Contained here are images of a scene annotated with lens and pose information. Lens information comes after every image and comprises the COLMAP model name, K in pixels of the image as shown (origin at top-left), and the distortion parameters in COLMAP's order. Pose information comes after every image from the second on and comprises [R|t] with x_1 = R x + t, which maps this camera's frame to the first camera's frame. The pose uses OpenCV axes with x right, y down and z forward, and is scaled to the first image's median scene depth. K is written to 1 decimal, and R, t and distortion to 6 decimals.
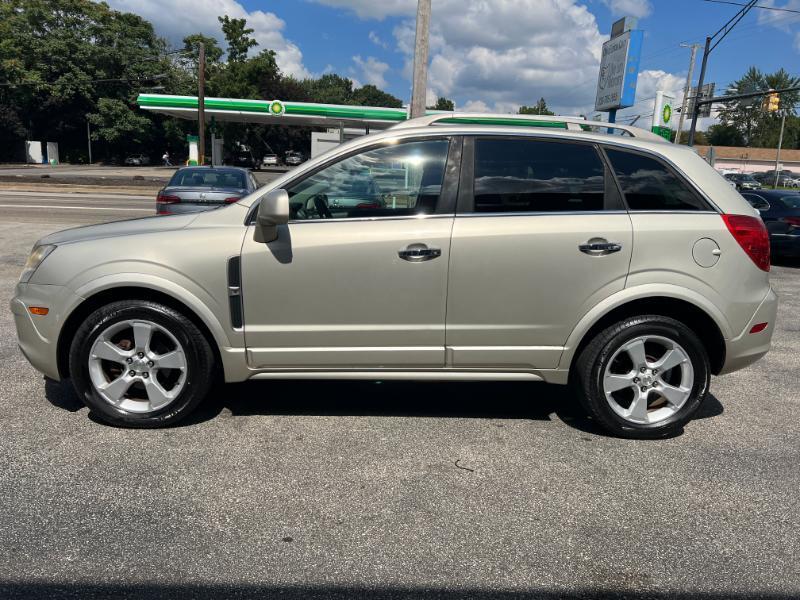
lens RADIAL K [[604.5, 0, 404.8], [0, 604.5, 299.2], [0, 0, 1]] dist [0.048527, -0.055685]
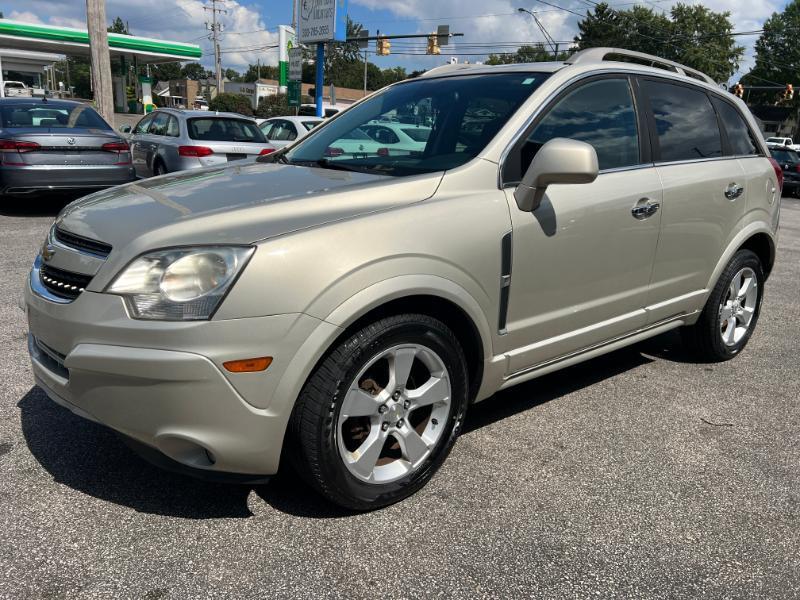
lens RADIAL K [[604.5, 0, 405.9], [0, 604.5, 300.4], [0, 0, 1]] dist [0.048527, -0.055685]
pose [[0.802525, -0.158737, 0.575114, -0.760901], [0.097877, 0.985925, 0.135545, -0.095762], [-0.588535, -0.052488, 0.806766, 0.452301]]
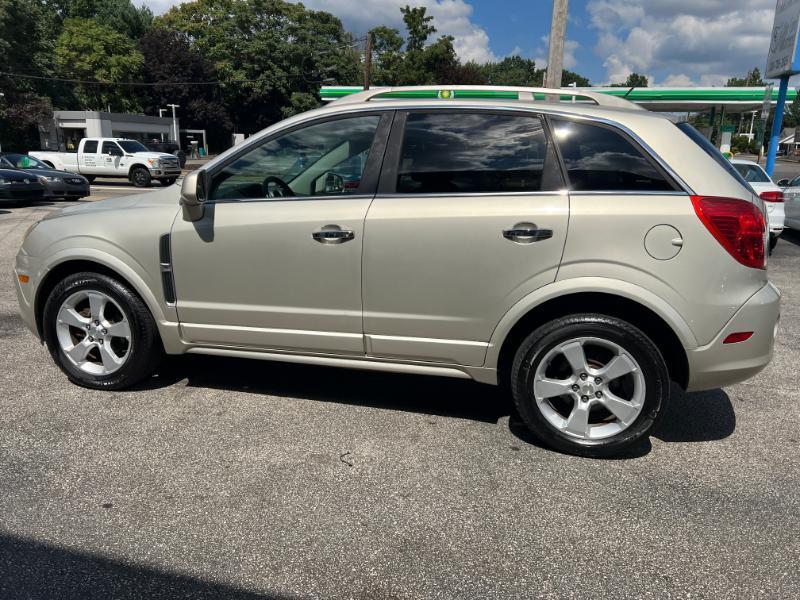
lens RADIAL K [[604.5, 0, 403.4], [0, 604.5, 298.0], [0, 0, 1]] dist [0.048527, -0.055685]
pose [[0.956634, 0.051024, -0.286790, 0.394406], [-0.044732, 0.998594, 0.028452, -0.008400], [0.287838, -0.014389, 0.957571, 0.103905]]
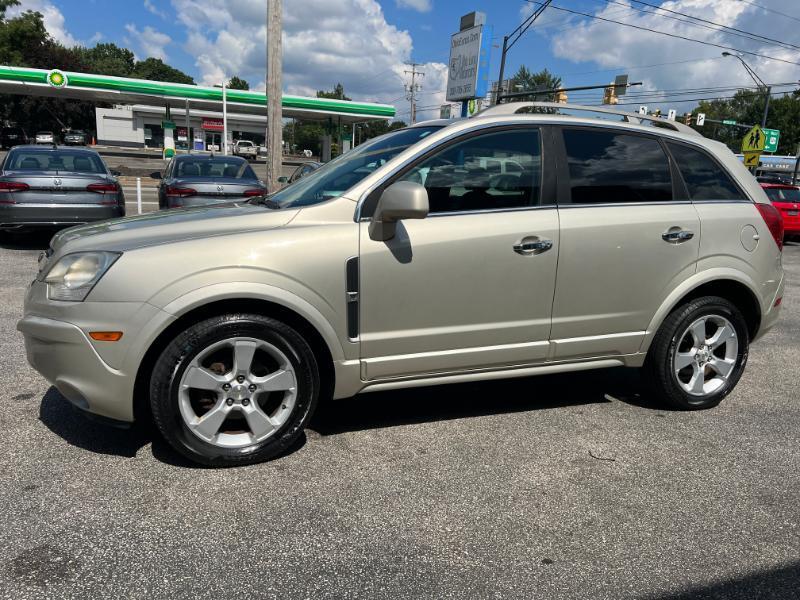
lens RADIAL K [[604.5, 0, 404.0], [0, 604.5, 303.6], [0, 0, 1]] dist [0.048527, -0.055685]
pose [[0.947718, -0.061096, 0.313205, -0.460080], [0.051458, 0.997915, 0.038956, -0.031901], [-0.314932, -0.020803, 0.948886, 0.132702]]
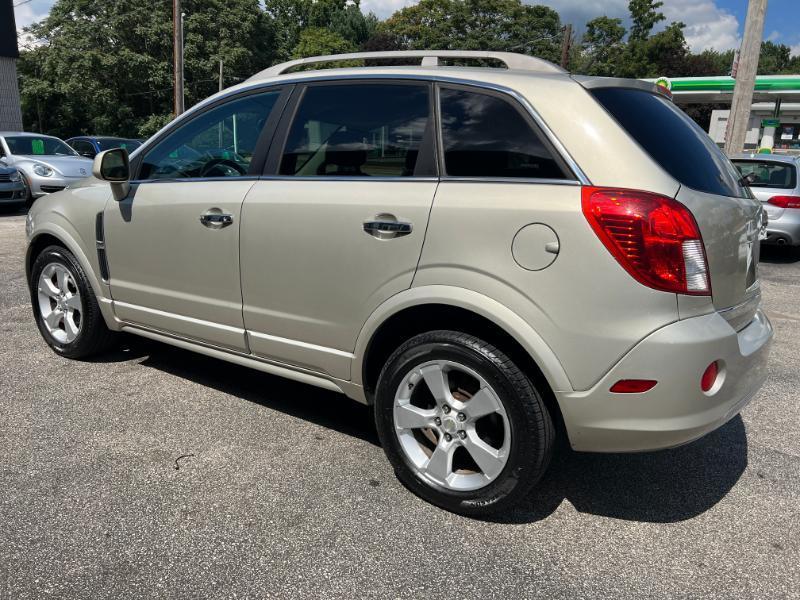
lens RADIAL K [[604.5, 0, 402.1], [0, 604.5, 302.6], [0, 0, 1]] dist [0.048527, -0.055685]
pose [[0.802212, 0.134632, -0.581661, 0.746055], [-0.119193, 0.990746, 0.064932, -0.043337], [0.585020, 0.017241, 0.810835, 0.416472]]
